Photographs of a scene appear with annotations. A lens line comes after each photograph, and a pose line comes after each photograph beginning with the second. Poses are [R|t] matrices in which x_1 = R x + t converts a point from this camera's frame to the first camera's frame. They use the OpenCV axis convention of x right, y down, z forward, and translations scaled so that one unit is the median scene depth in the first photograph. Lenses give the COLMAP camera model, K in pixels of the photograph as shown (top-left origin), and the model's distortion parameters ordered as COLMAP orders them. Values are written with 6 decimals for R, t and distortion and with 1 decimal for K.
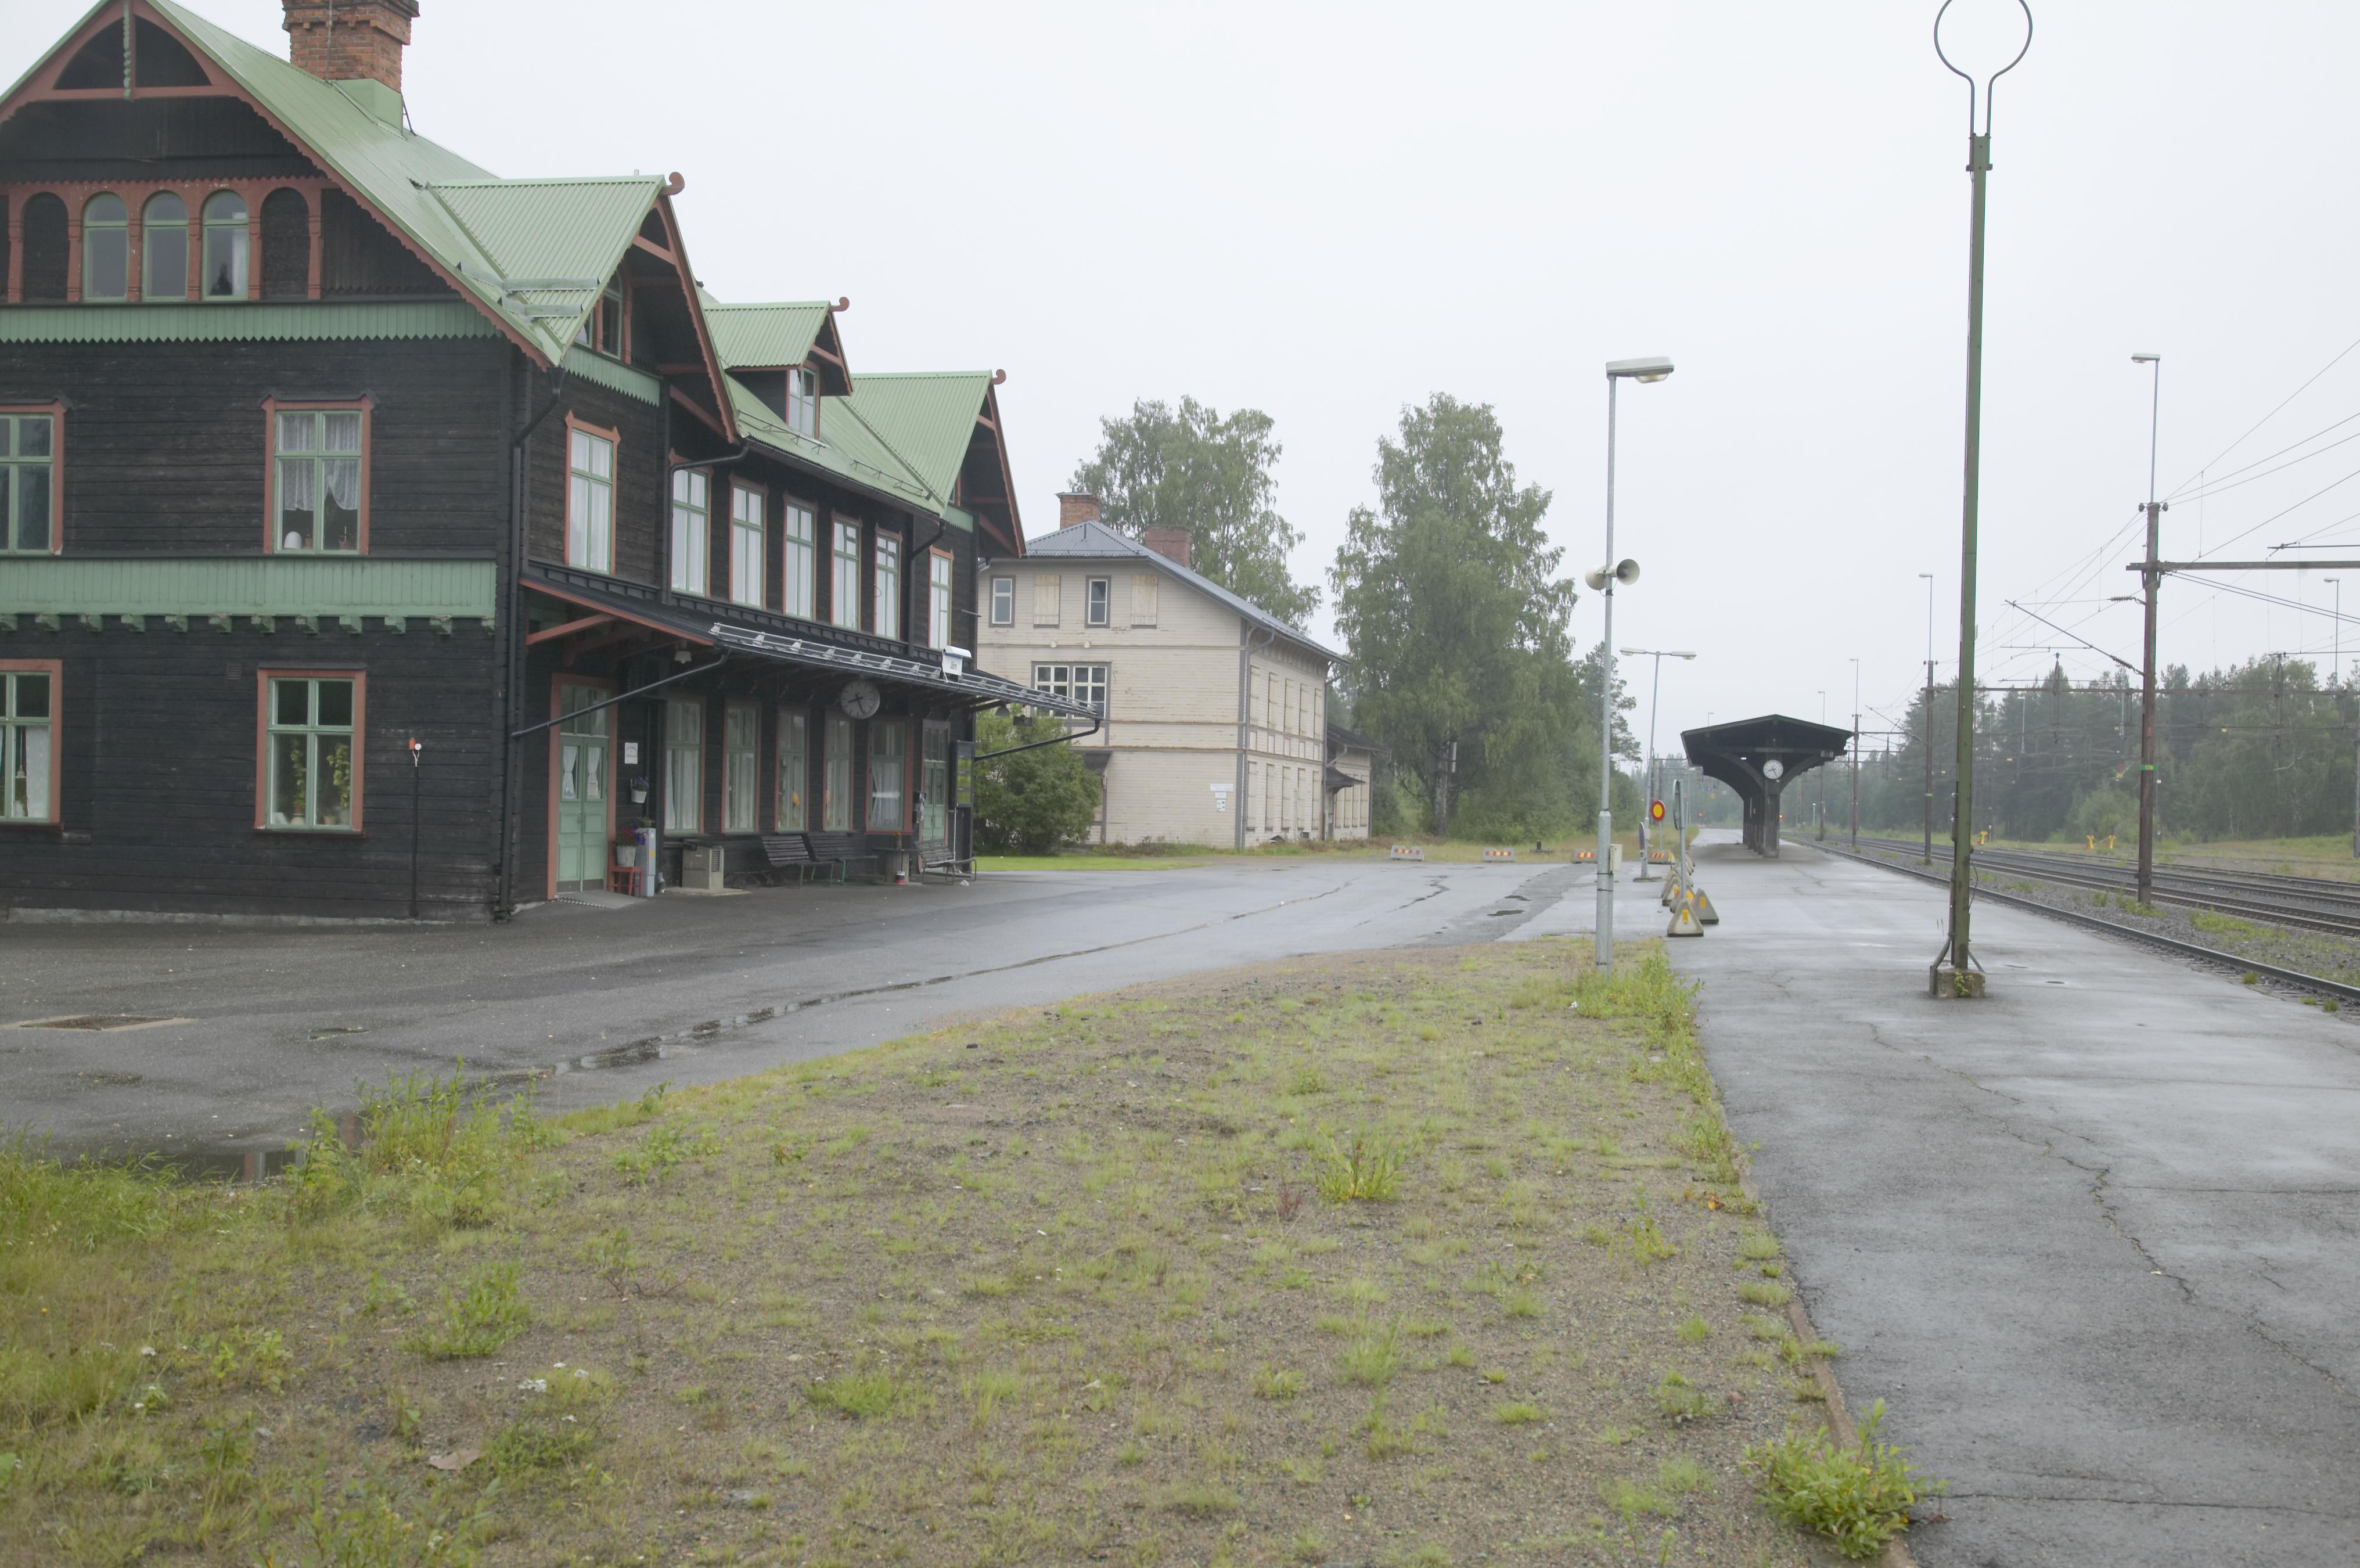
lens RADIAL K [[2409.7, 0, 1183.7], [0, 2409.7, 799.5], [0, 0, 1]] dist [0.027358, 0.087086]
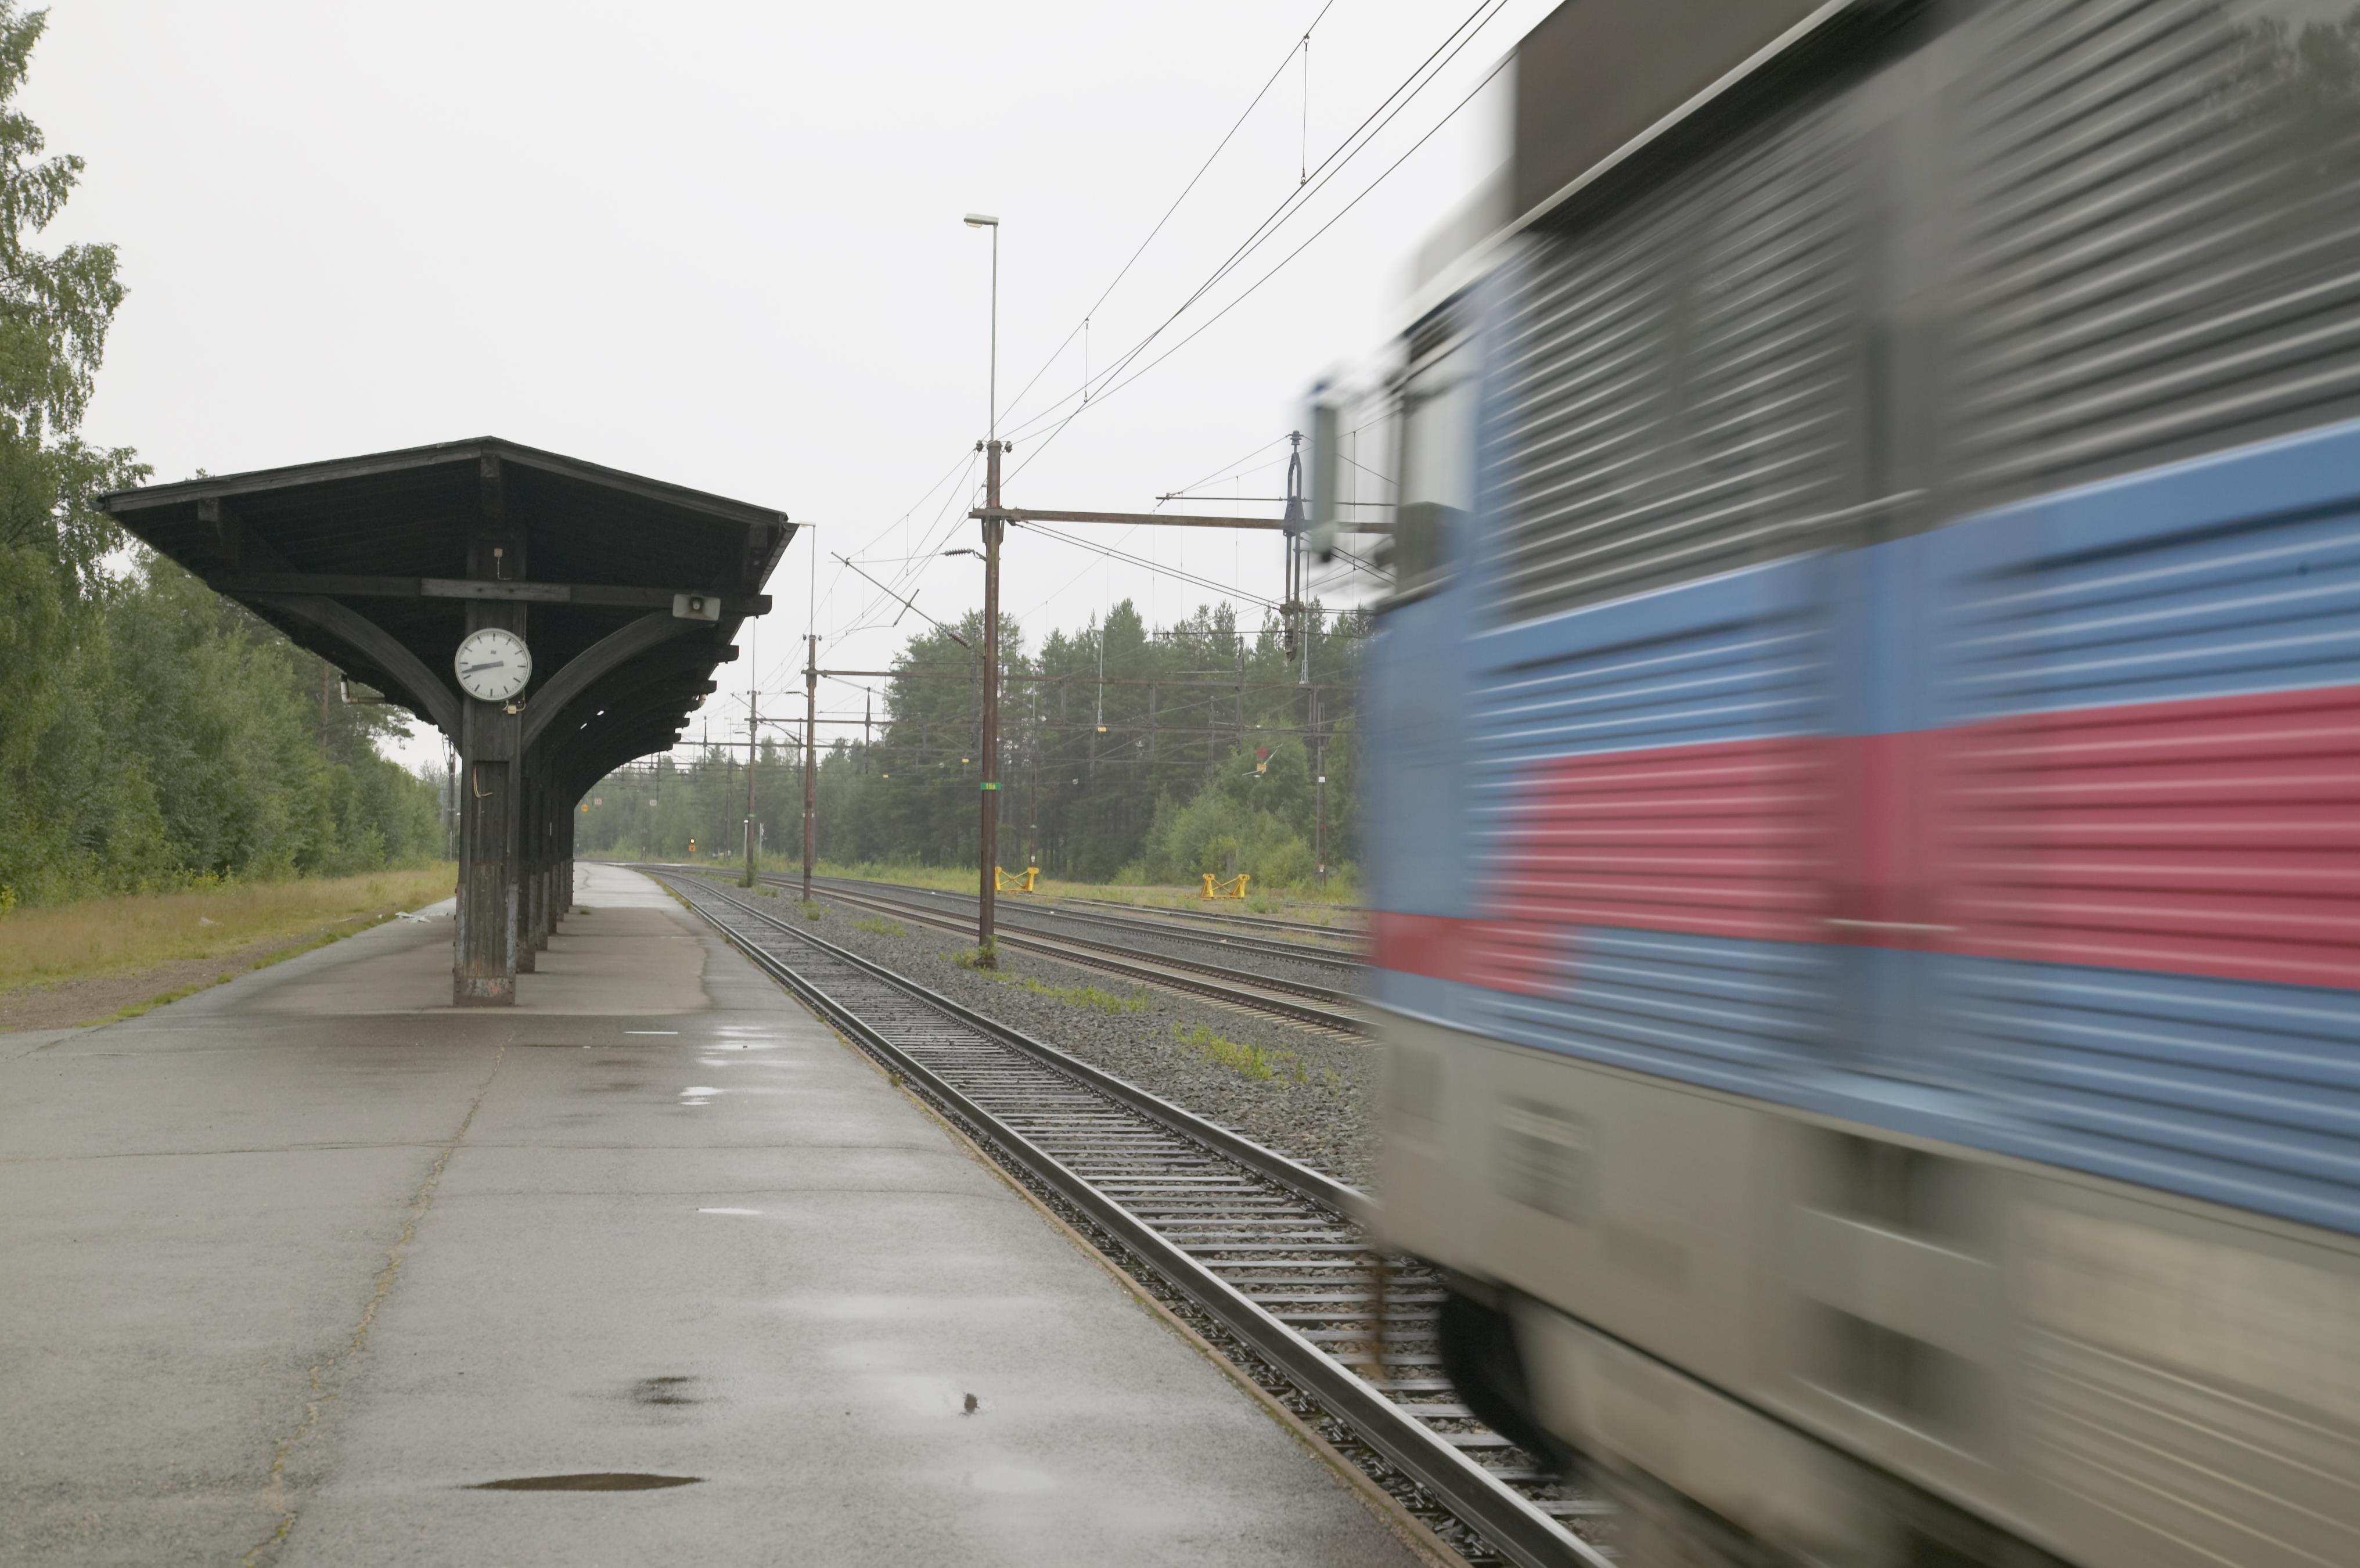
lens RADIAL K [[3449.6, 0, 1186.7], [0, 3449.6, 796.5], [0, 0, 1]] dist [0.208855, -0.056583]
pose [[0.929239, 0.004367, 0.369453, 0.170853], [-0.002426, 0.999981, -0.005718, 0.002929], [-0.369471, 0.004417, 0.929232, 0.603181]]
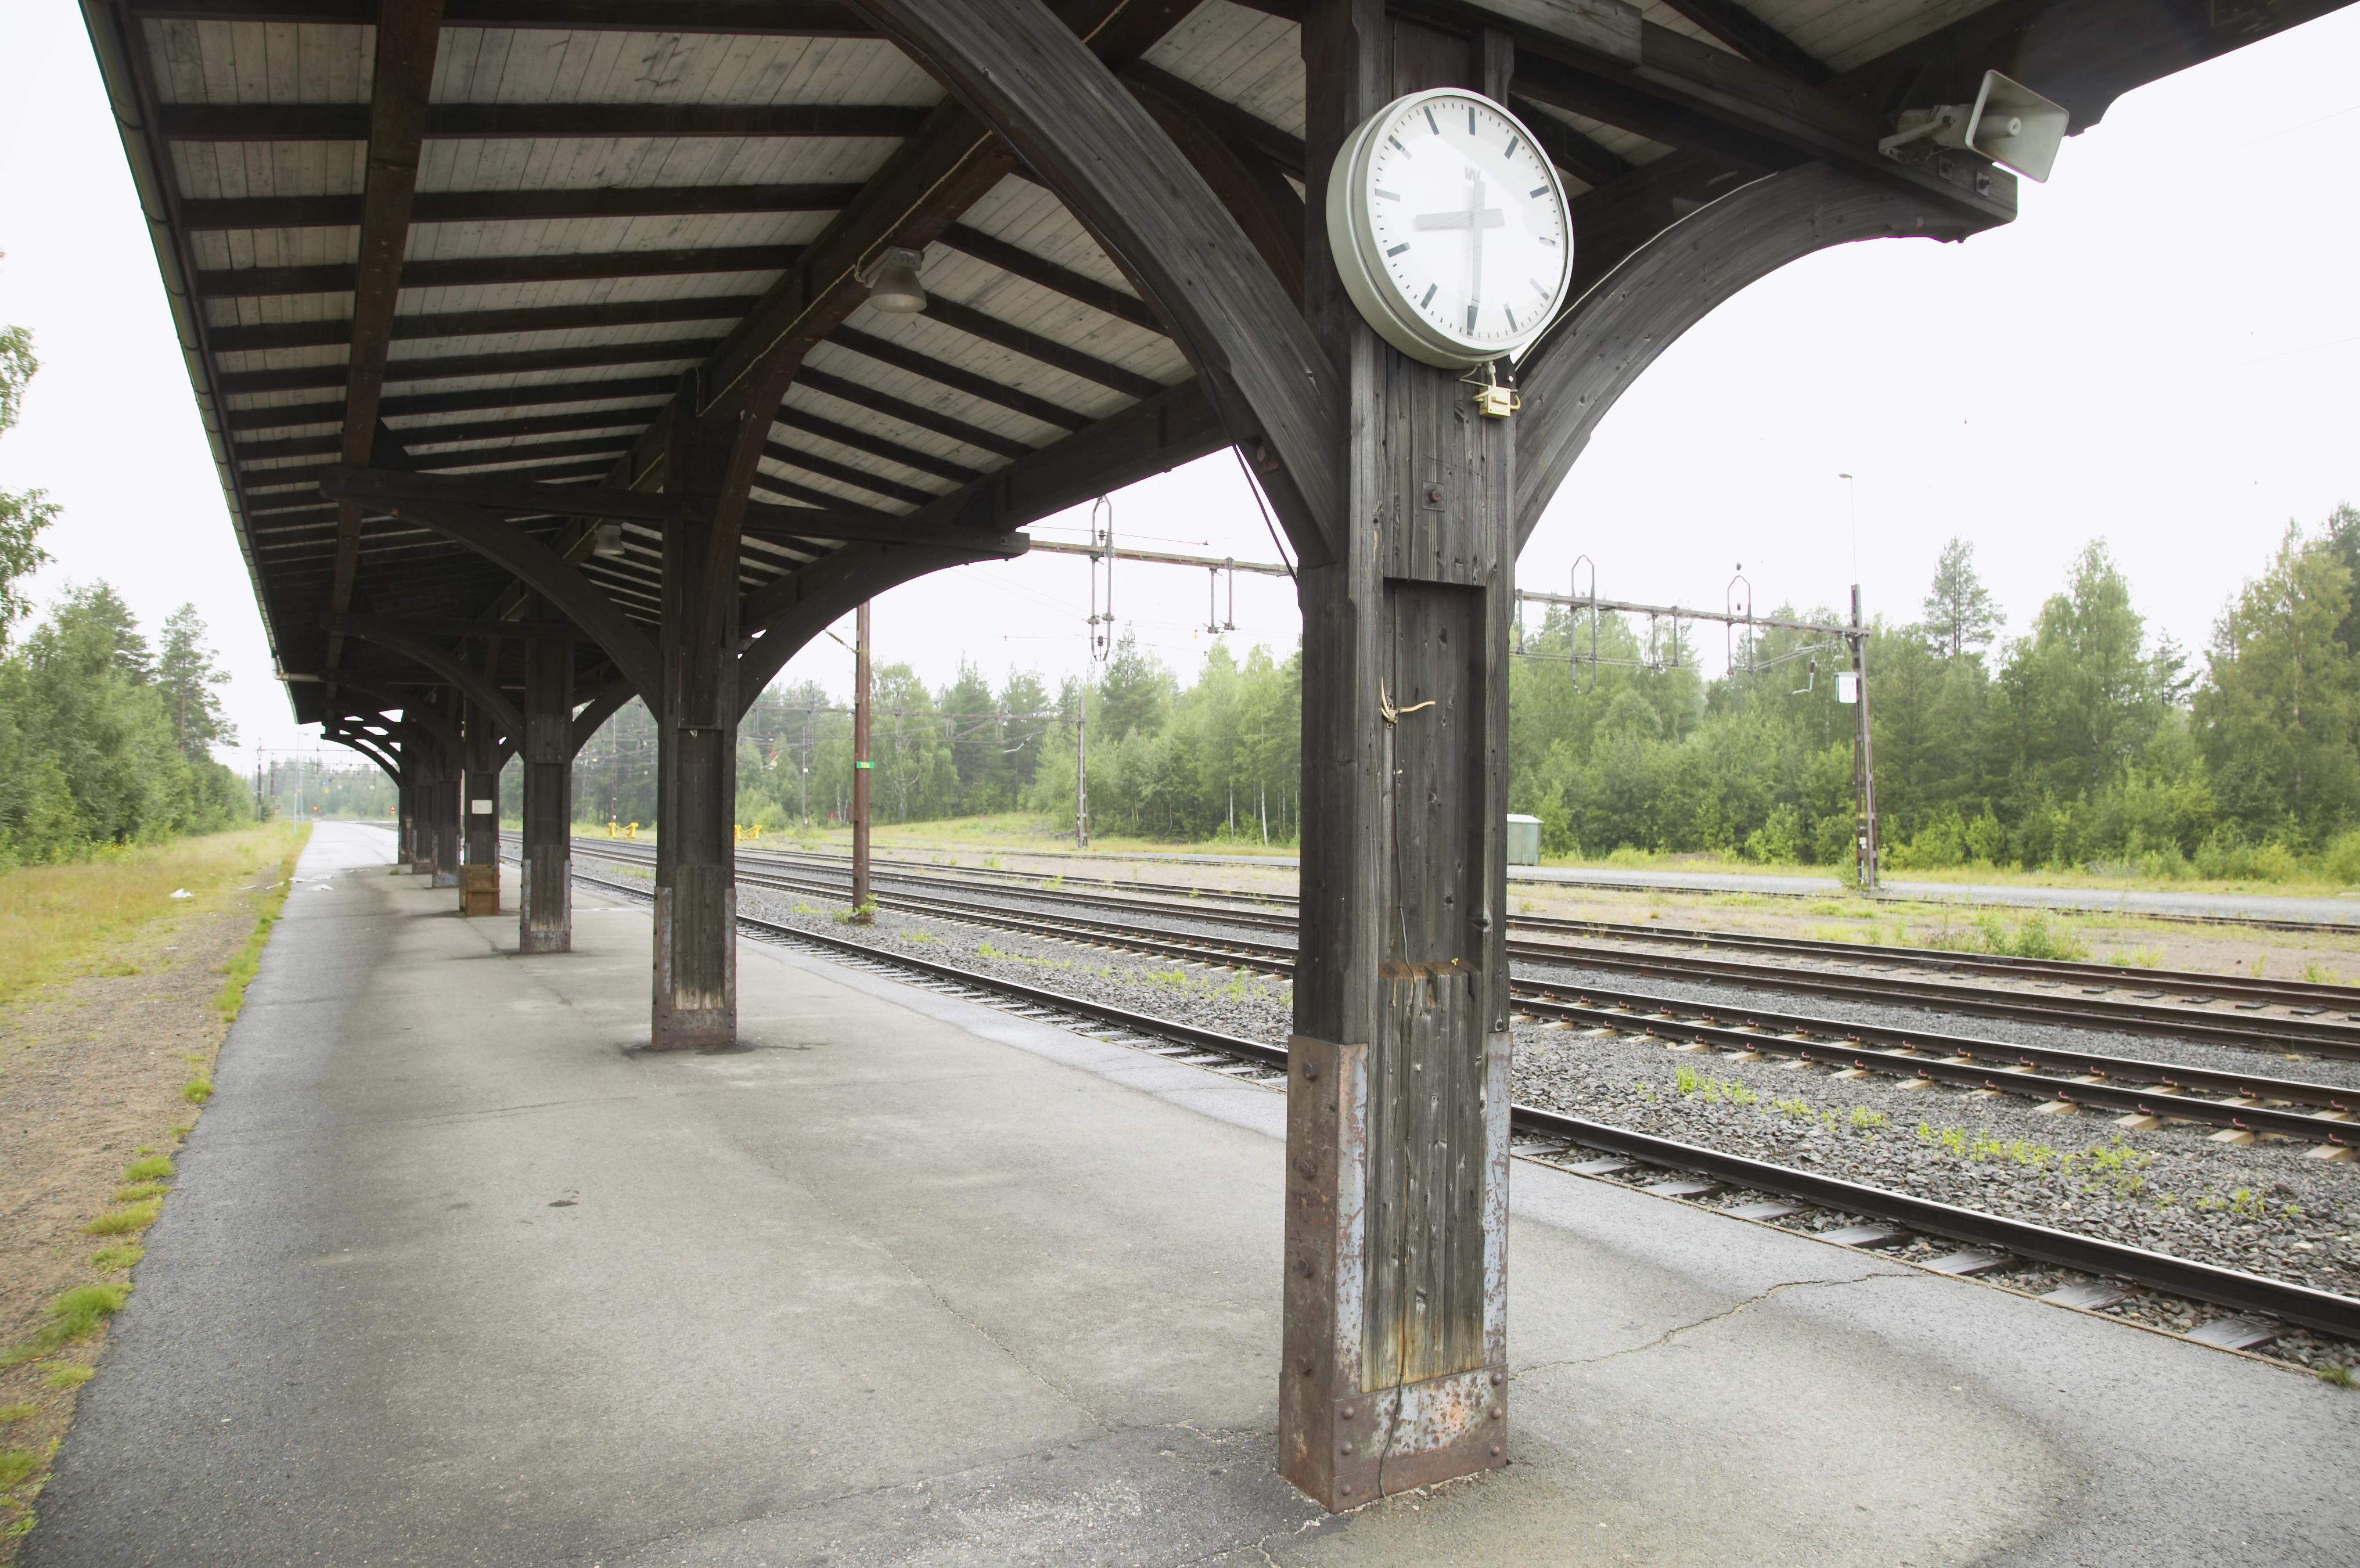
lens RADIAL K [[1591.3, 0, 1205.8], [0, 1591.3, 799.4], [0, 0, 1]] dist [-0.126597, 0.064085]
pose [[0.739688, -0.008052, 0.672902, 0.204958], [0.005314, 0.999967, 0.006124, 0.003086], [-0.672929, -0.000954, 0.739706, 0.962143]]
